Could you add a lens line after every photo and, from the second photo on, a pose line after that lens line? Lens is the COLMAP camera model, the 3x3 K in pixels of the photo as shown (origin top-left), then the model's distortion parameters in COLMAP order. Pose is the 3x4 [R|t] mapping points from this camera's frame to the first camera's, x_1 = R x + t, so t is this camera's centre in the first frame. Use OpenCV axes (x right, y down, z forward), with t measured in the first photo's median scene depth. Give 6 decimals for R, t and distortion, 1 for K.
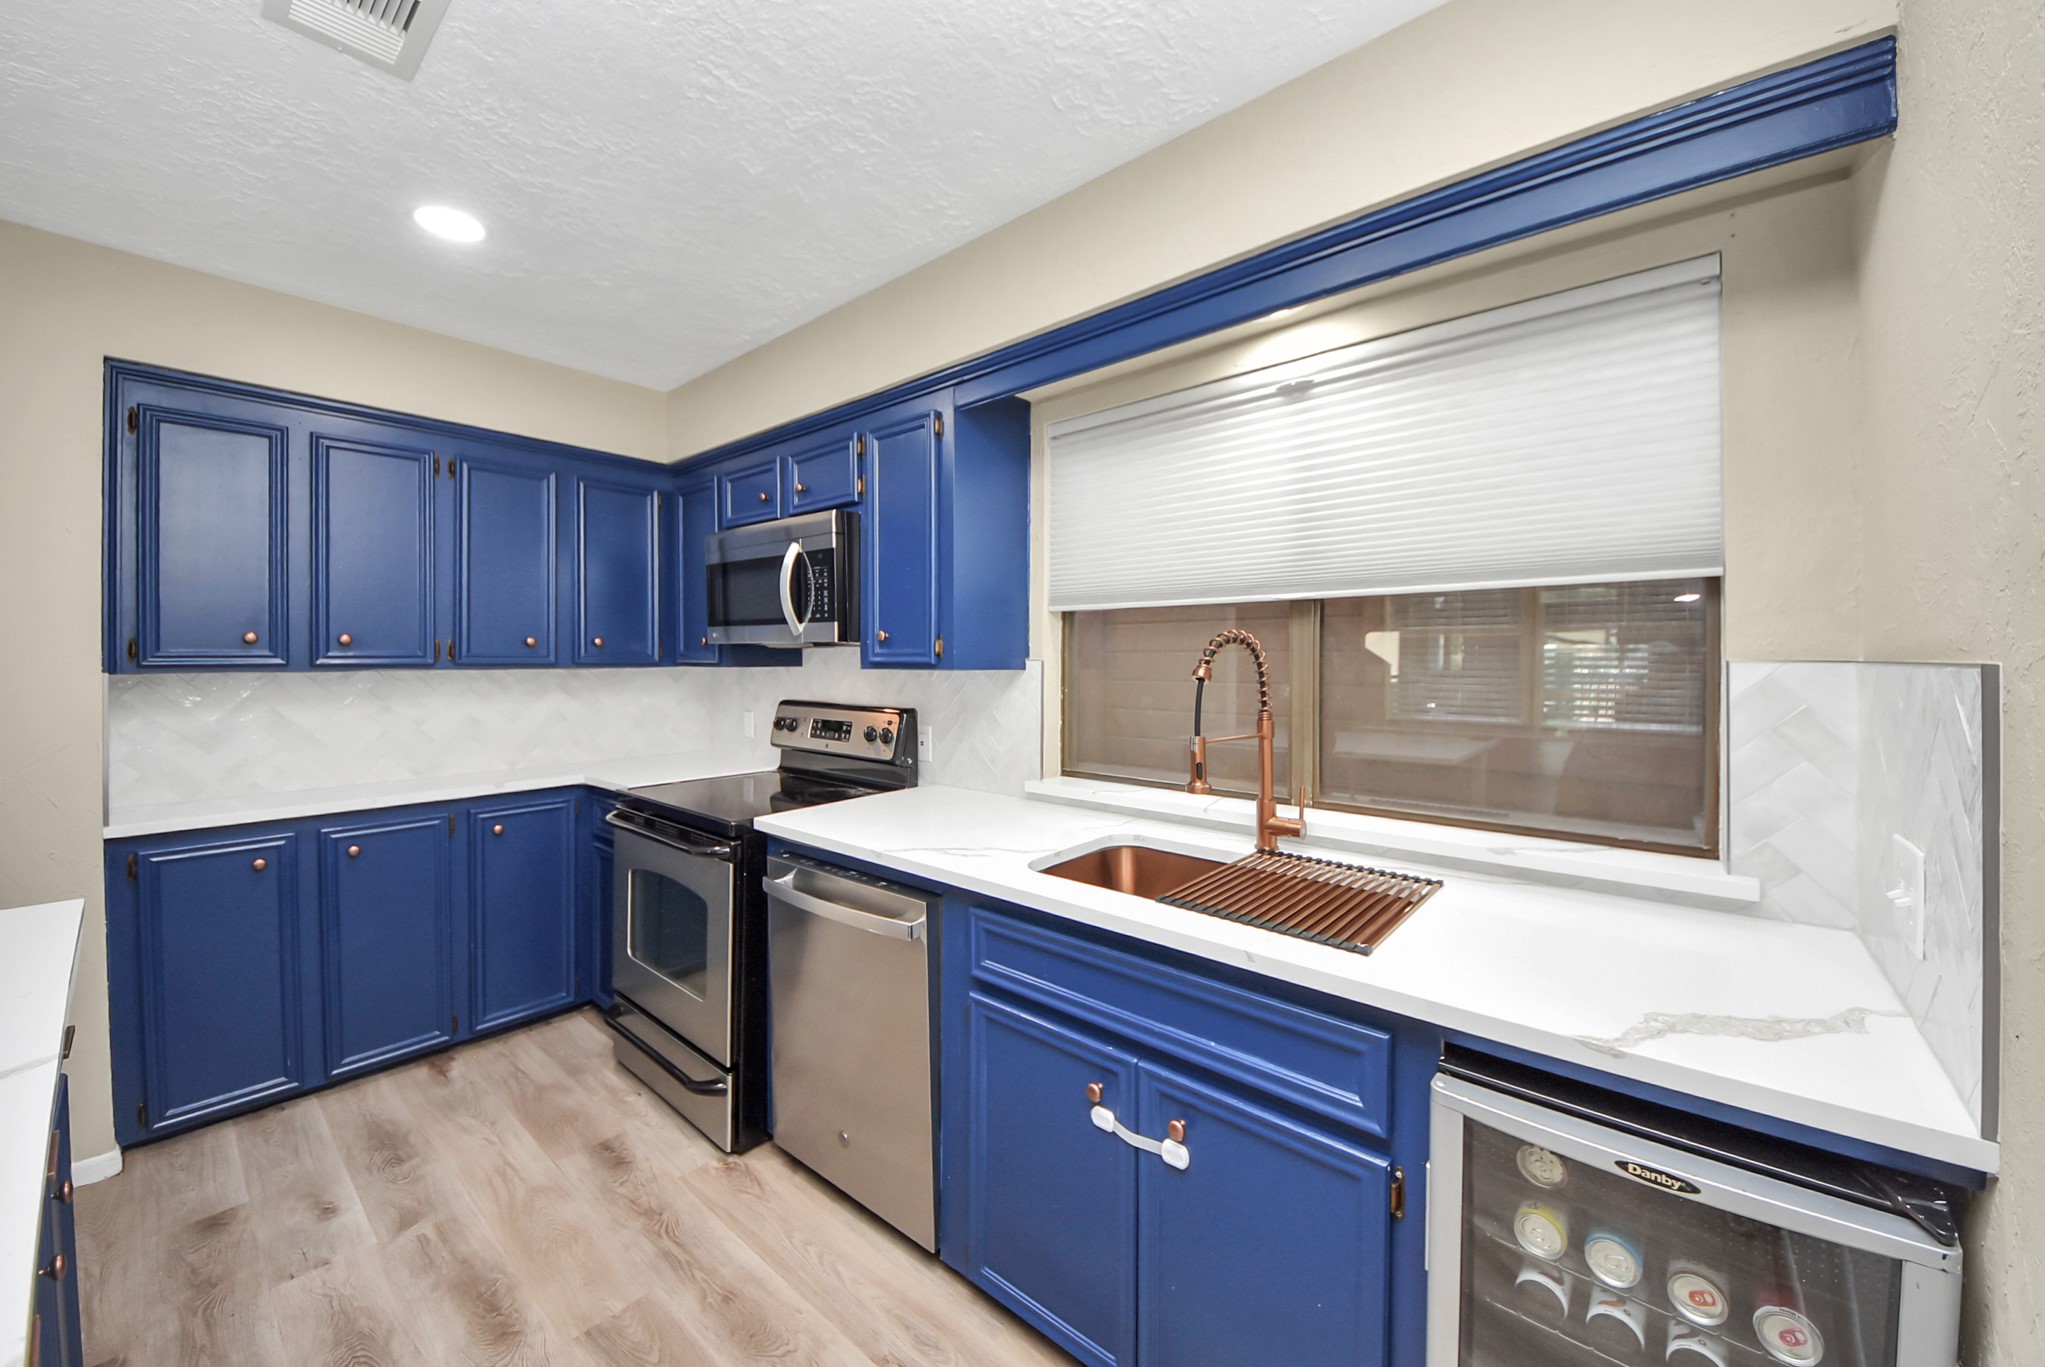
lens RADIAL K [[761.9, 0, 1022.4], [0, 761.9, 634.3], [0, 0, 1]] dist [0.015919, -0.007778]
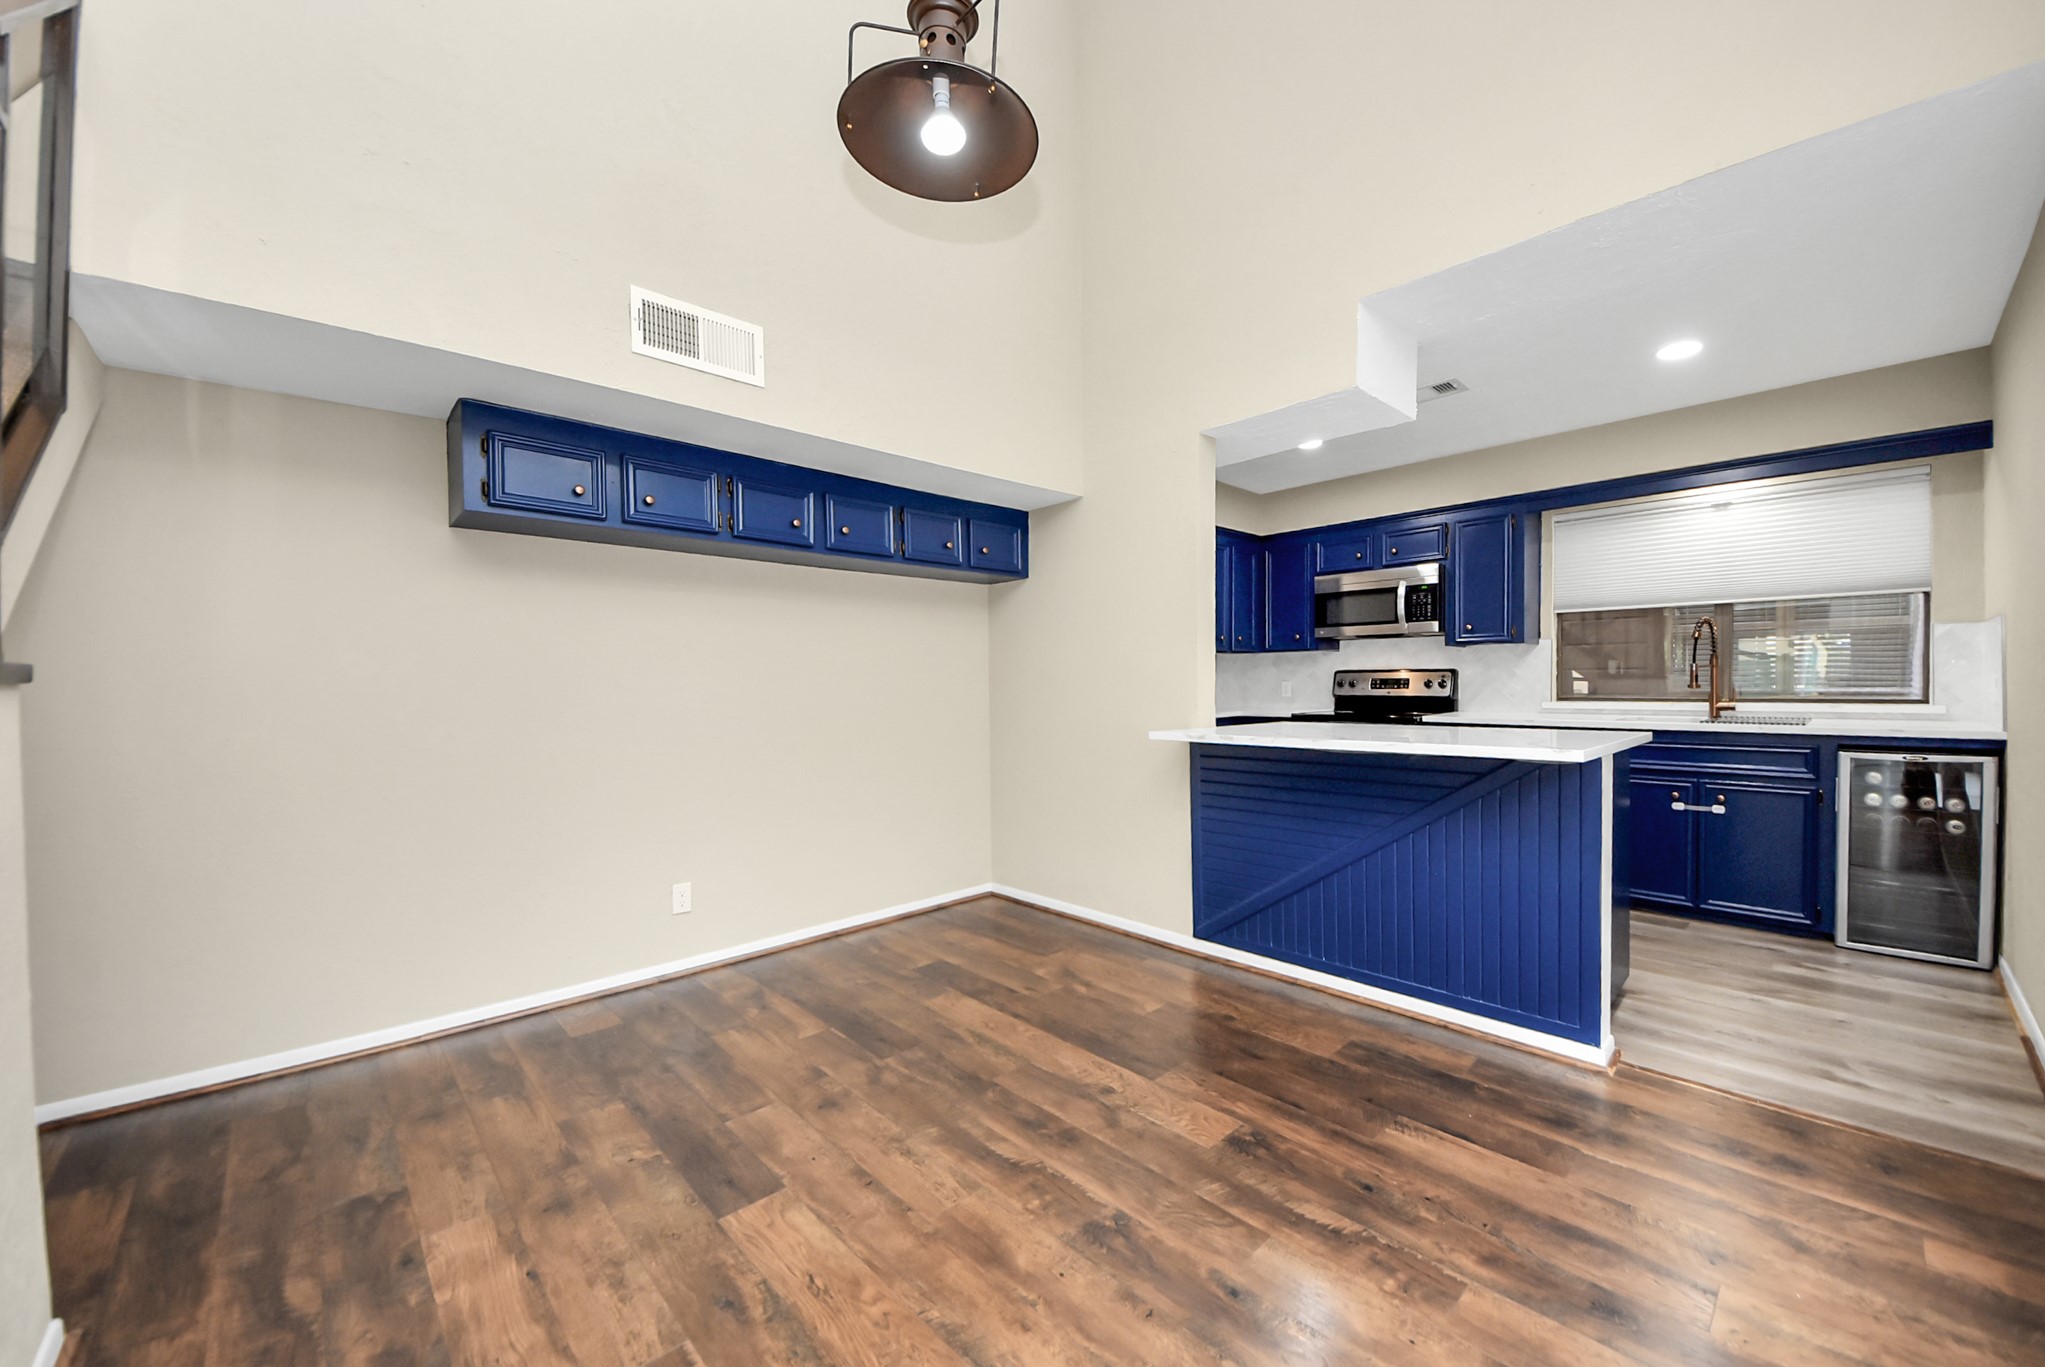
lens RADIAL K [[749.4, 0, 1093.5], [0, 749.4, 657.9], [0, 0, 1]] dist [0.010234, -0.002308]
pose [[0.997819, -0.020600, -0.062715, -1.018418], [0.021100, 0.999751, 0.007320, 0.044643], [0.062549, -0.008627, 0.998005, -1.007067]]
